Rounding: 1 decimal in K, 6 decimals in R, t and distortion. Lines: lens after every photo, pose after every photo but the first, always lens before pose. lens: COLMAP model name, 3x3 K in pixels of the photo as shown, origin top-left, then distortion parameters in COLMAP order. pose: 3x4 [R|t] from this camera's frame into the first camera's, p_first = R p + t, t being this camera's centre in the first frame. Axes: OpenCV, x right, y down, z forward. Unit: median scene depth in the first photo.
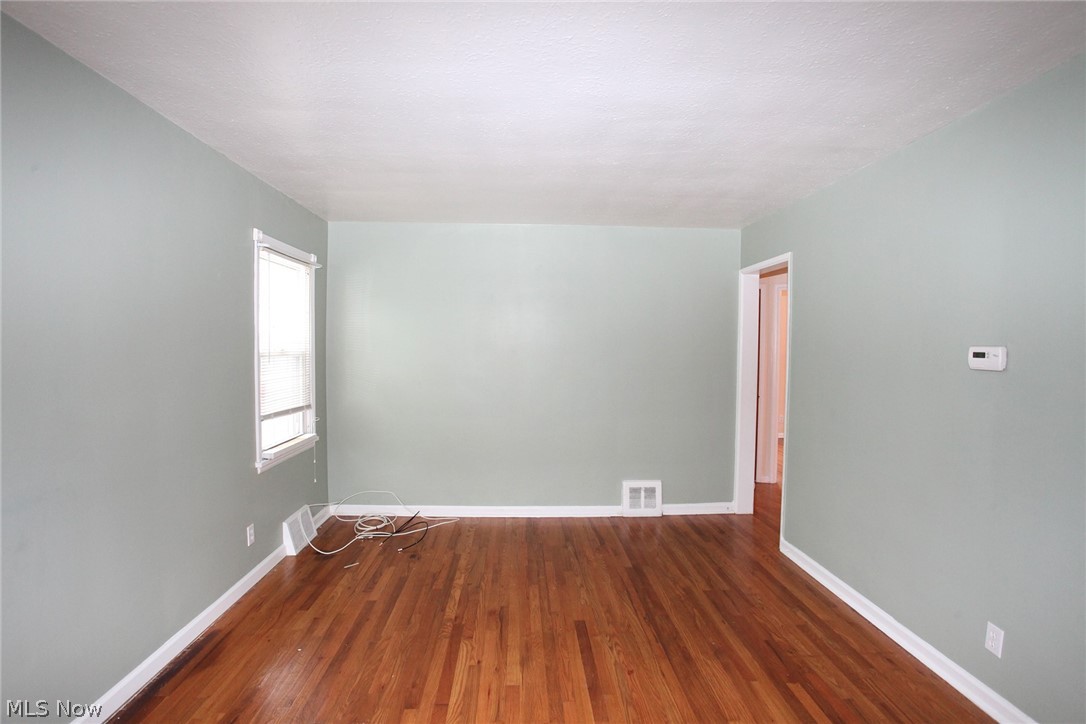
lens RADIAL K [[534.2, 0, 543.0], [0, 534.2, 362.0], [0, 0, 1]] dist [-0.068948, 0.041019]
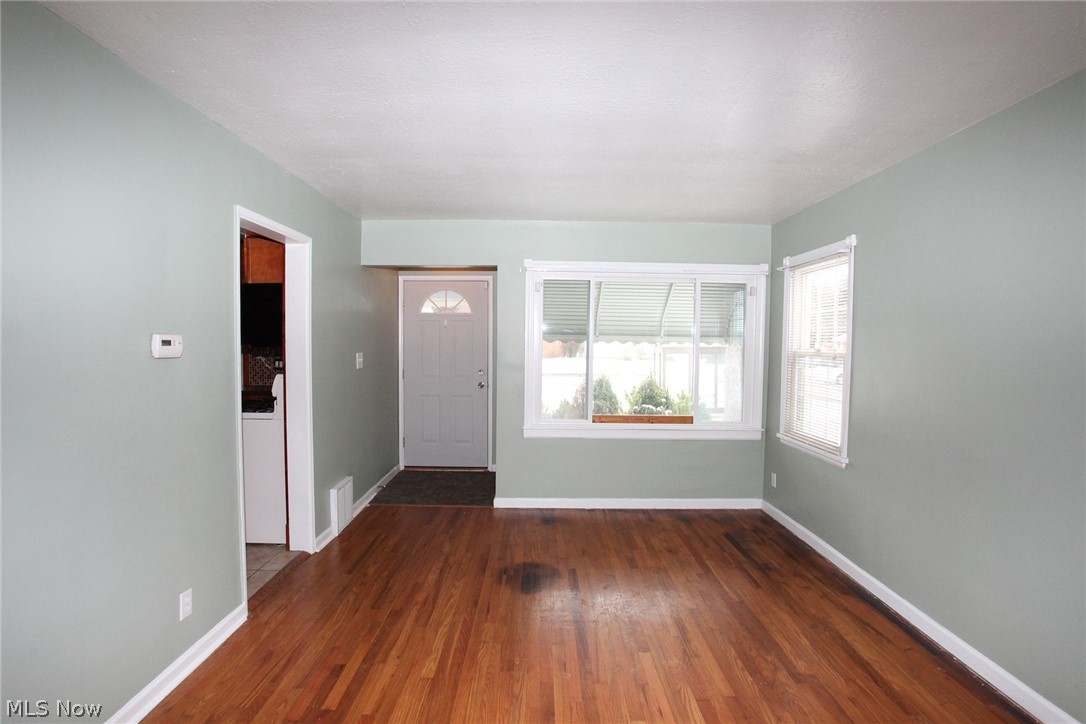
lens RADIAL K [[534.2, 0, 543.0], [0, 534.2, 362.0], [0, 0, 1]] dist [-0.068948, 0.041019]
pose [[-0.999057, -0.020028, 0.038528, 0.054363], [-0.017235, 0.997291, 0.071511, -0.037502], [-0.039856, 0.070779, -0.996695, 1.217588]]
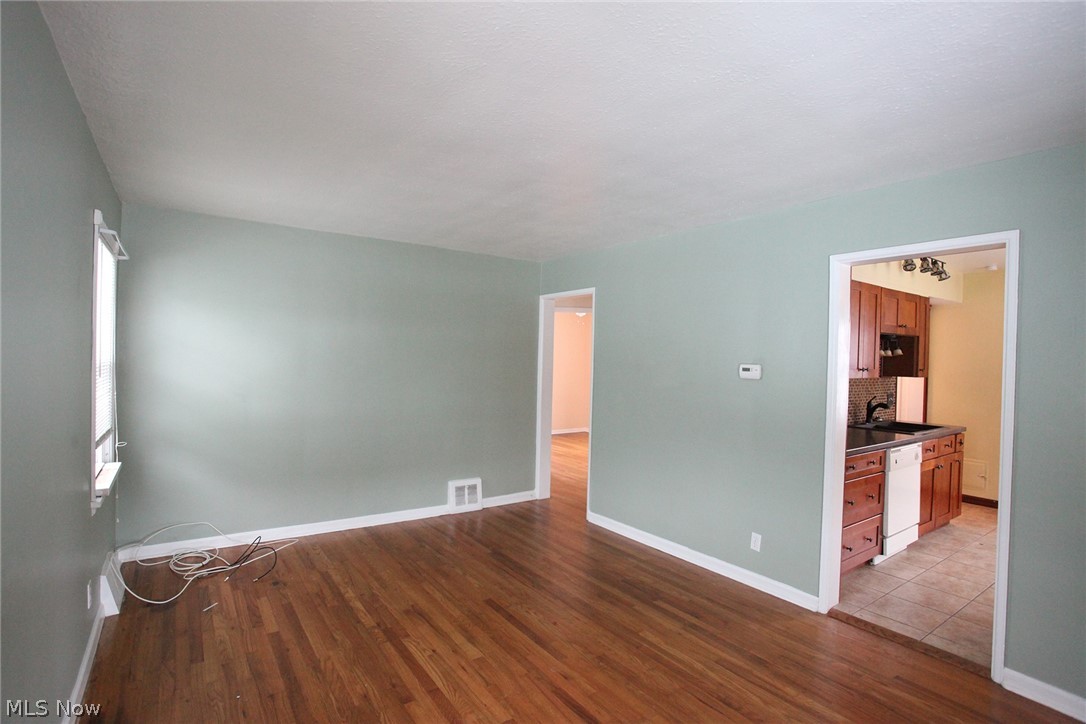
lens RADIAL K [[534.2, 0, 543.0], [0, 534.2, 362.0], [0, 0, 1]] dist [-0.068948, 0.041019]
pose [[0.841169, 0.007805, 0.540716, -0.368761], [-0.000627, 0.999909, -0.013456, -0.008978], [-0.540771, 0.010980, 0.841098, -0.030923]]
